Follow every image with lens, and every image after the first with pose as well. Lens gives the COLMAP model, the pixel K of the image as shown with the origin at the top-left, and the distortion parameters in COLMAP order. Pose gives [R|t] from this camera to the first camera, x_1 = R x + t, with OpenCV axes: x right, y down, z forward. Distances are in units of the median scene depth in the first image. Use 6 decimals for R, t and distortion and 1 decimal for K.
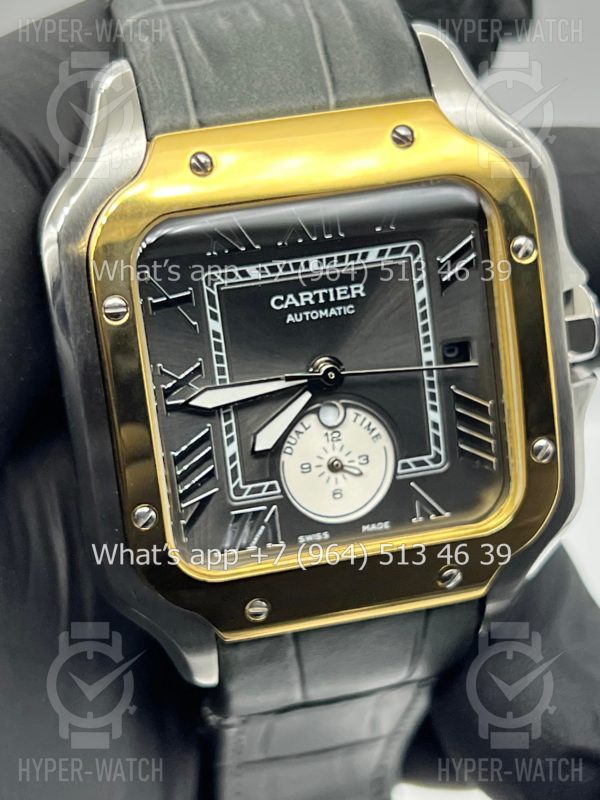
lens RADIAL K [[1822.4, 0, 300.0], [0, 1822.4, 400.0], [0, 0, 1]] dist [0.111336, 0.053174]
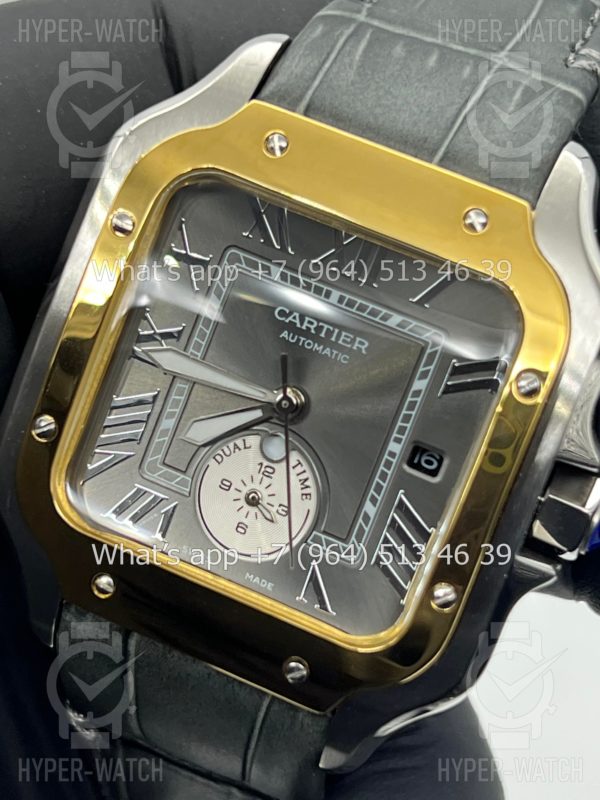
lens RADIAL K [[1822.4, 0, 300.0], [0, 1822.4, 400.0], [0, 0, 1]] dist [0.111336, 0.053174]
pose [[0.805164, 0.478450, -0.350424, 0.346806], [-0.526657, 0.848512, -0.051578, 0.028843], [0.272661, 0.226082, 0.935170, 0.118391]]
